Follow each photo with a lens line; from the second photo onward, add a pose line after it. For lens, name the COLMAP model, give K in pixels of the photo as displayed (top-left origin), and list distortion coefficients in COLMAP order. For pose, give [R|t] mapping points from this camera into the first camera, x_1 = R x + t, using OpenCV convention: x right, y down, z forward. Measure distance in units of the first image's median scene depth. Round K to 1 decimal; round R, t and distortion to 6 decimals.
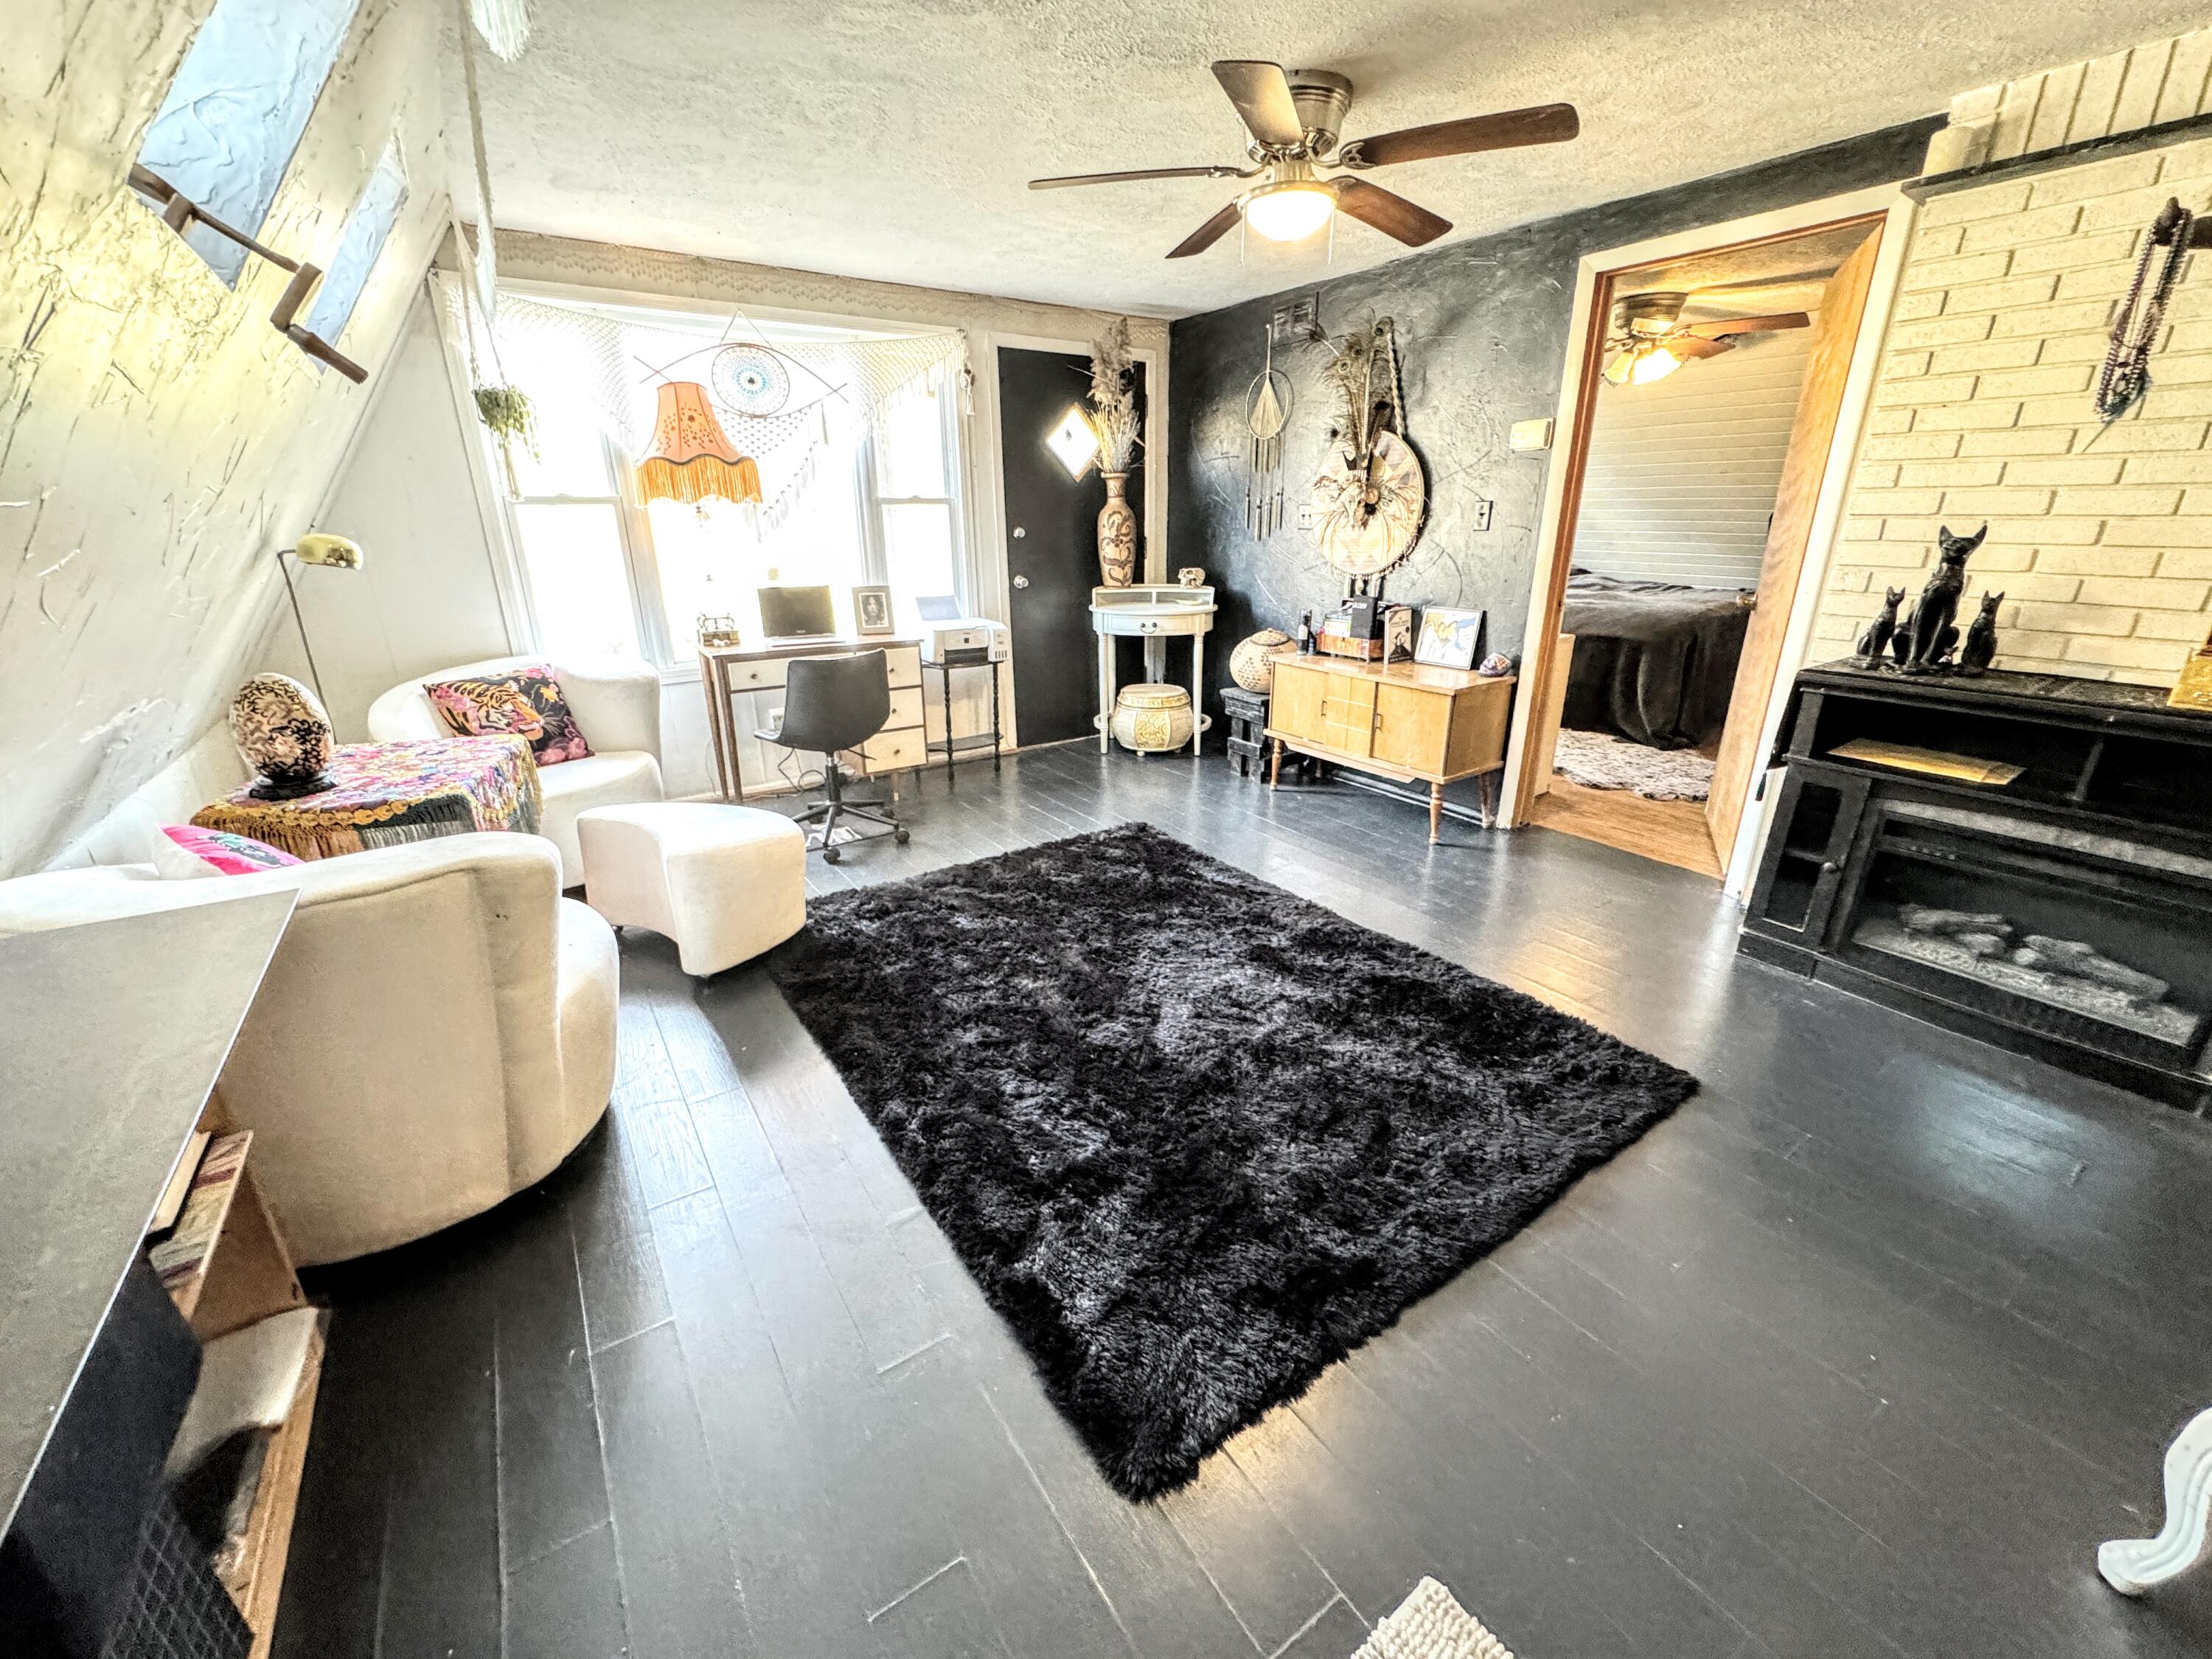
lens RADIAL K [[884.1, 0, 1106.0], [0, 884.1, 829.5], [0, 0, 1]] dist [0.000053, 0.000531]
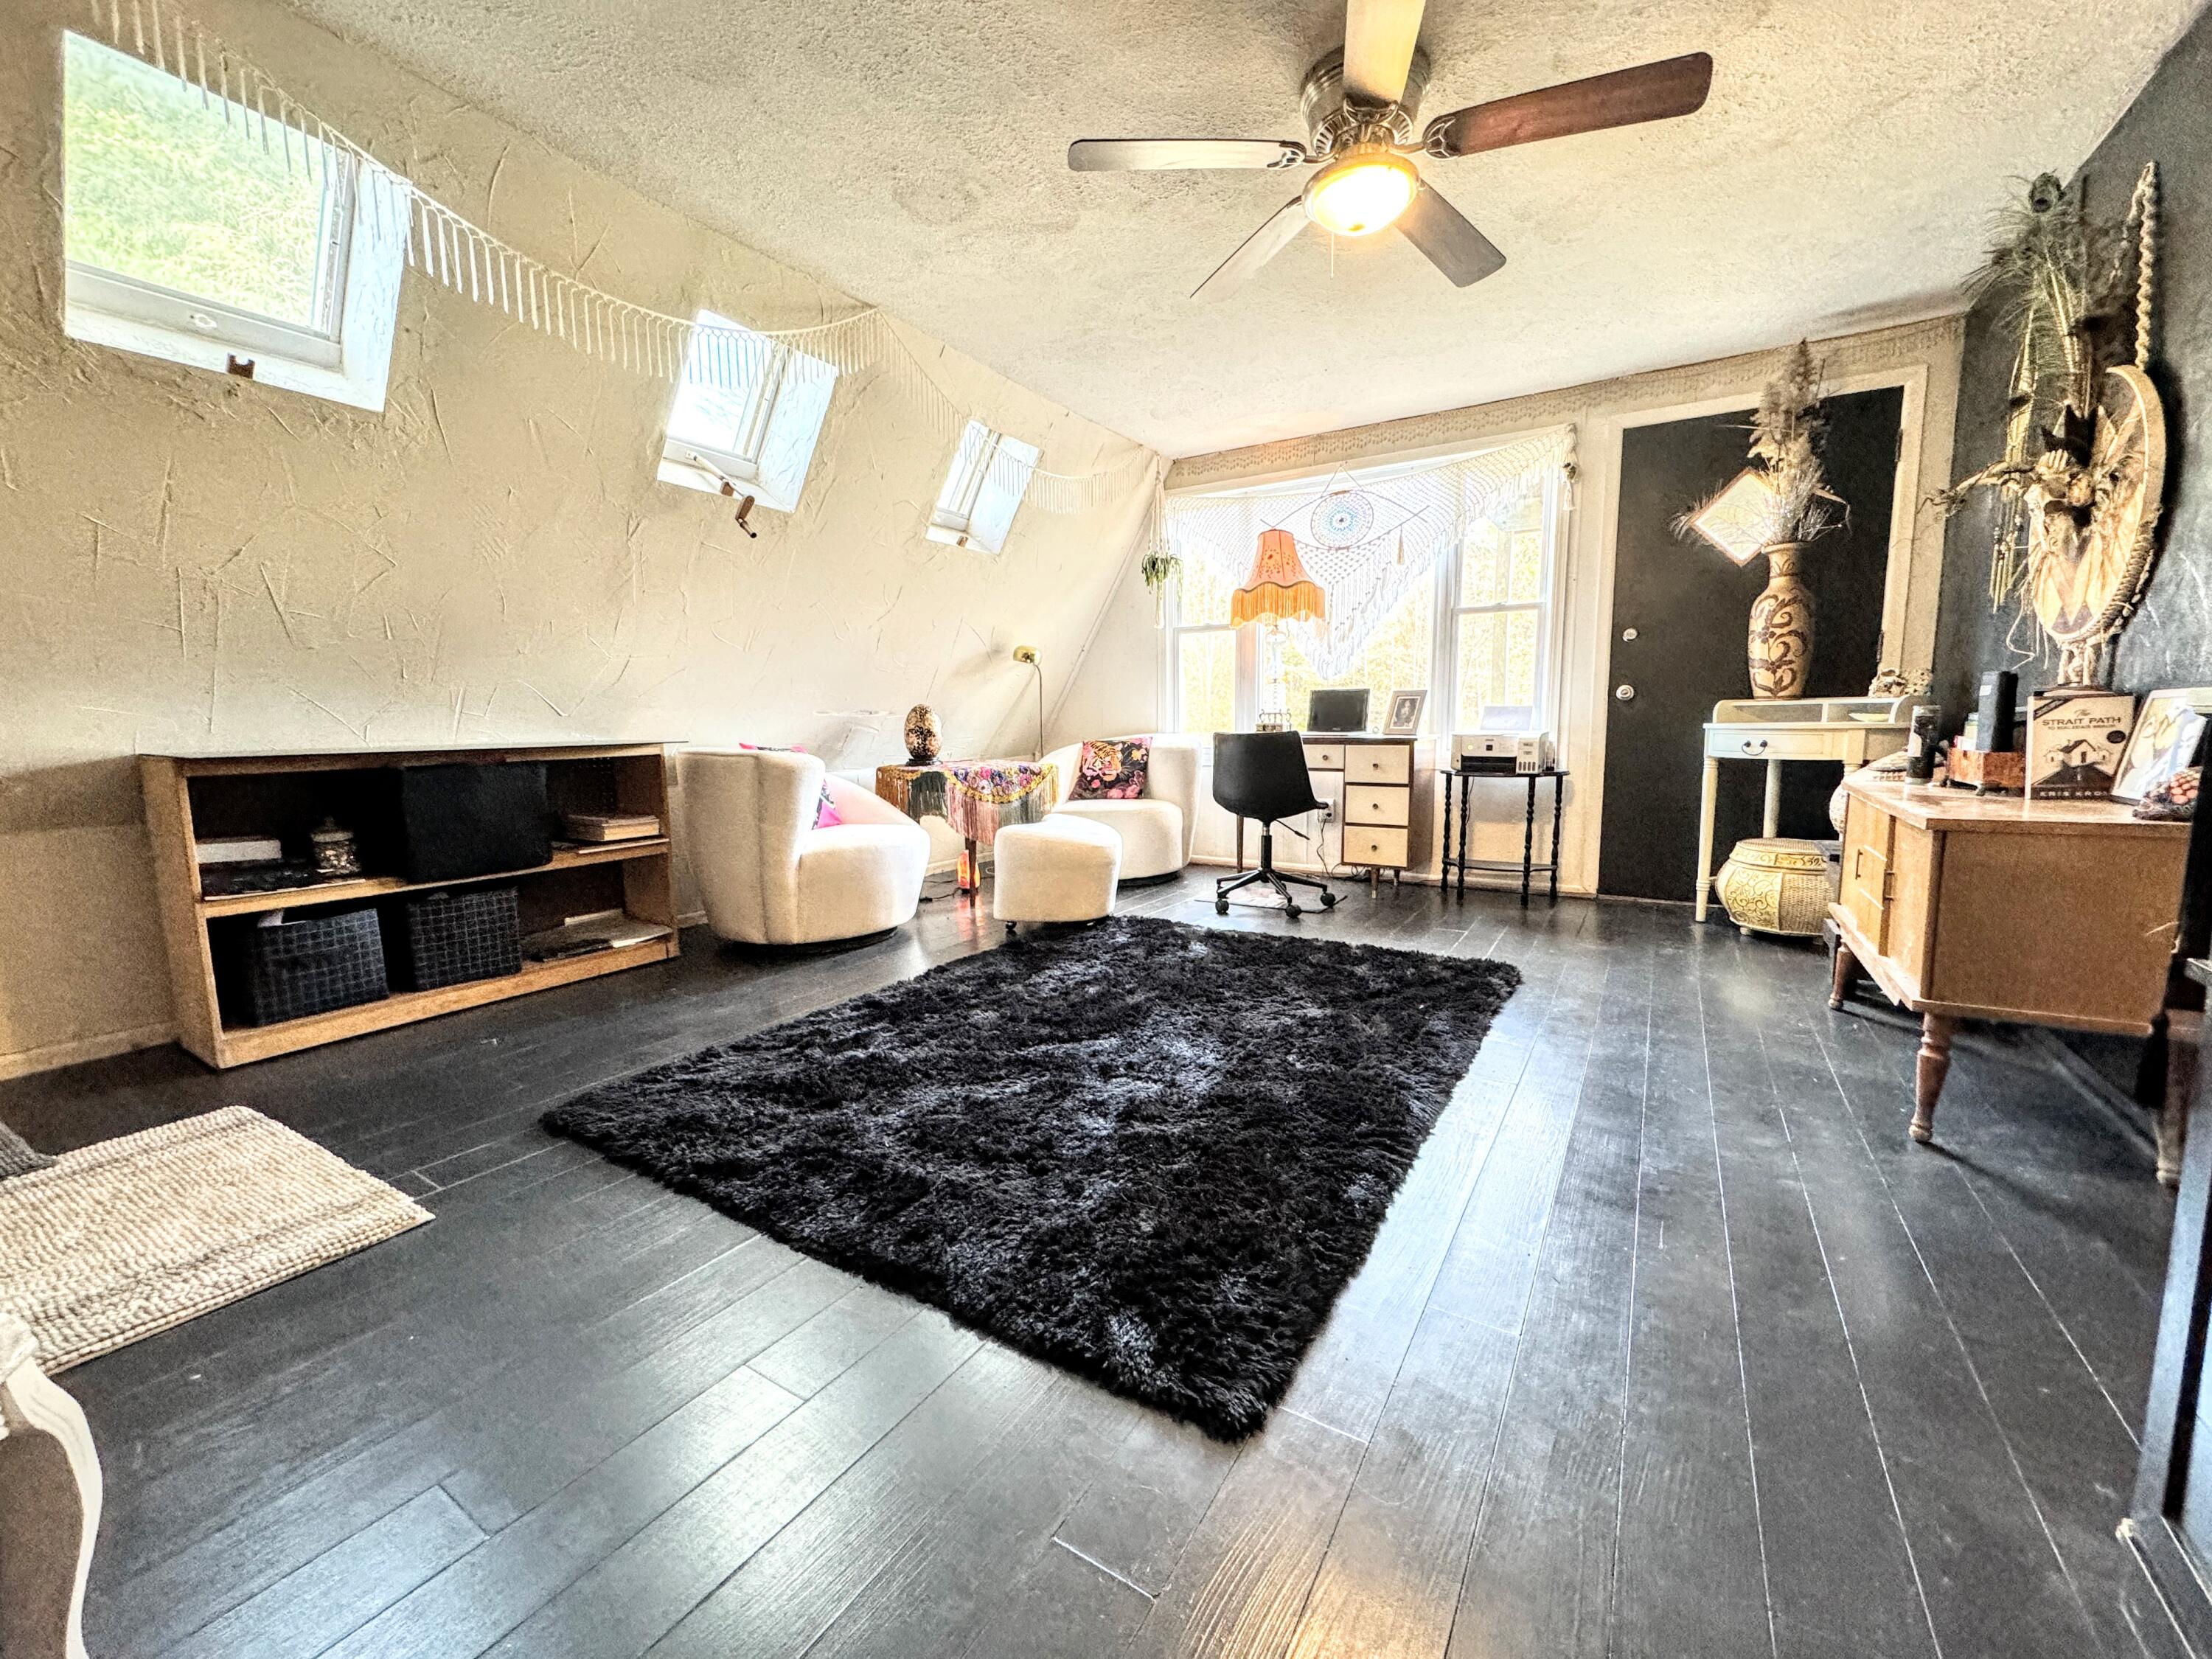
lens RADIAL K [[884.1, 0, 1106.0], [0, 884.1, 829.5], [0, 0, 1]] dist [0.000053, 0.000531]
pose [[0.402056, 0.115681, -0.908278, 0.564941], [-0.300596, 0.953681, -0.011597, -0.005570], [0.864866, 0.277687, 0.418206, 0.333292]]
